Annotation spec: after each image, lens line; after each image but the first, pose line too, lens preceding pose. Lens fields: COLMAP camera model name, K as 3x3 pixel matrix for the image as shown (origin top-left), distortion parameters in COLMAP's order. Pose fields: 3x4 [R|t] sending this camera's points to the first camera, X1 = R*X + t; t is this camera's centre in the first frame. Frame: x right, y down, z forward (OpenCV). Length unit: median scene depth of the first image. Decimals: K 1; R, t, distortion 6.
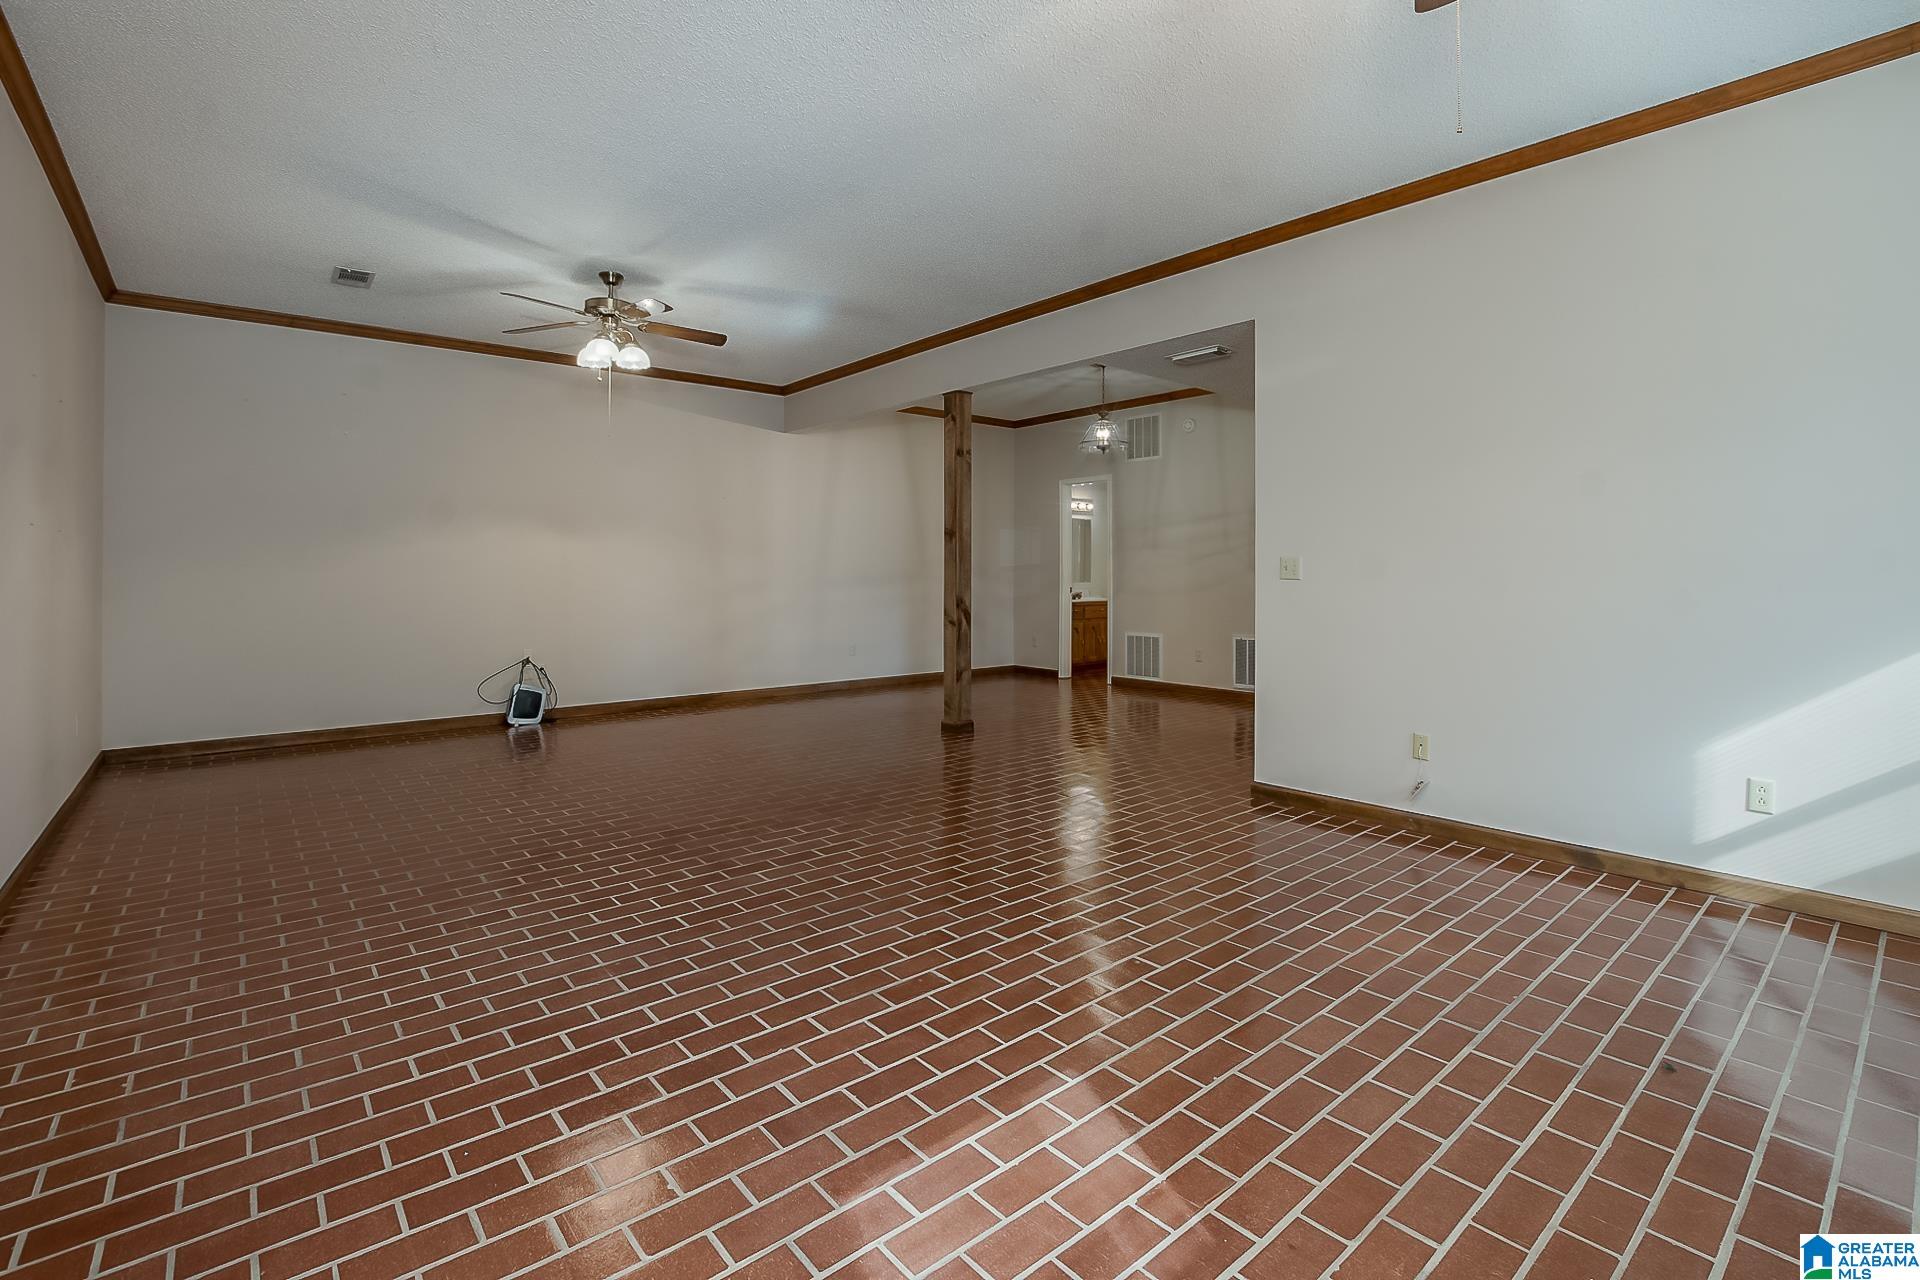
lens RADIAL K [[851.0, 0, 925.8], [0, 851.0, 580.1], [0, 0, 1]] dist [-0.020899, 0.004175]
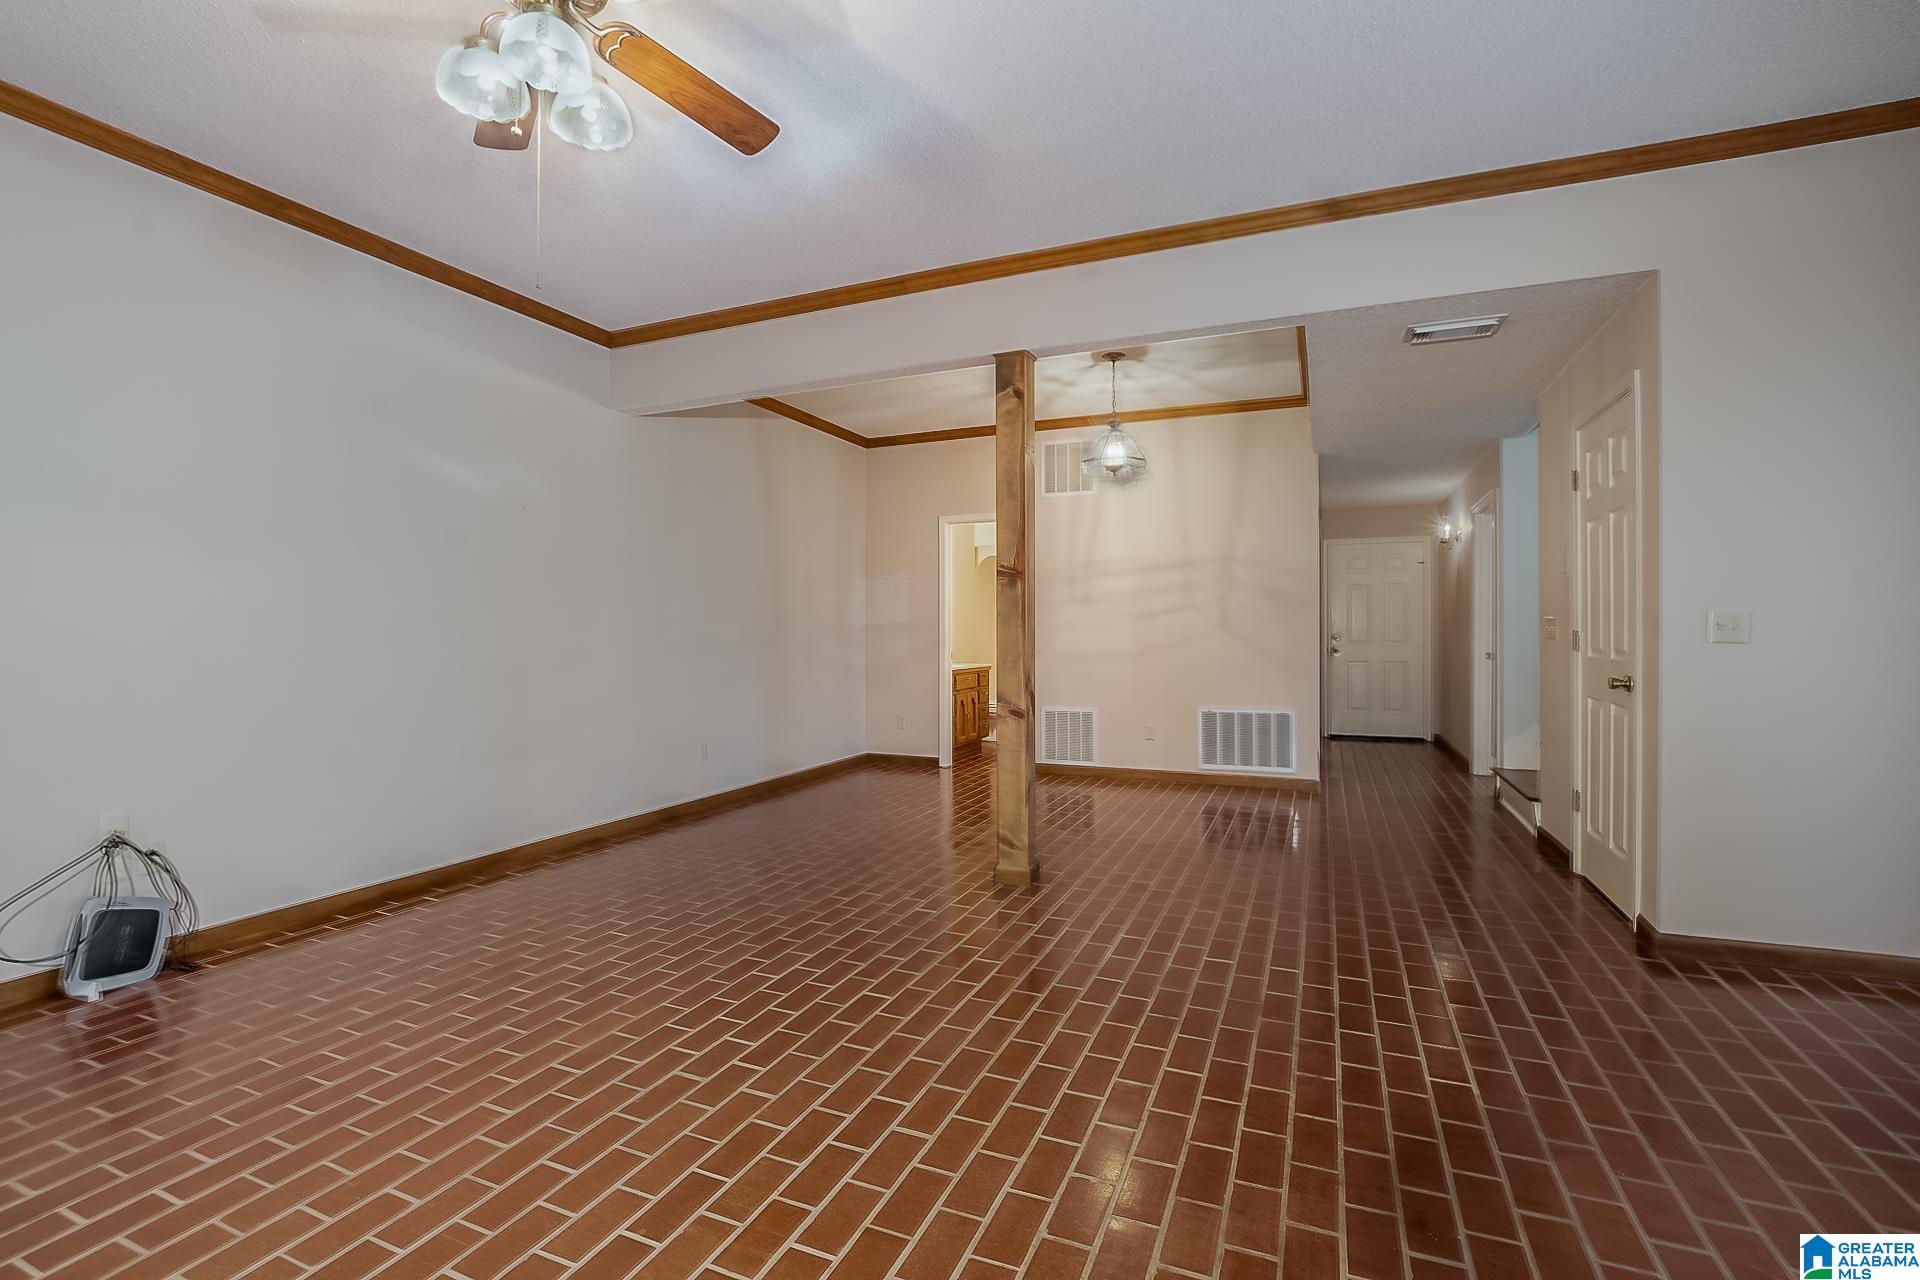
lens RADIAL K [[851.0, 0, 953.6], [0, 851.0, 643.8], [0, 0, 1]] dist [-0.020899, 0.004175]
pose [[0.887563, -0.008487, 0.460609, -0.272261], [0.007025, 0.999963, 0.004888, -0.005165], [-0.460633, -0.001103, 0.887590, 0.399212]]
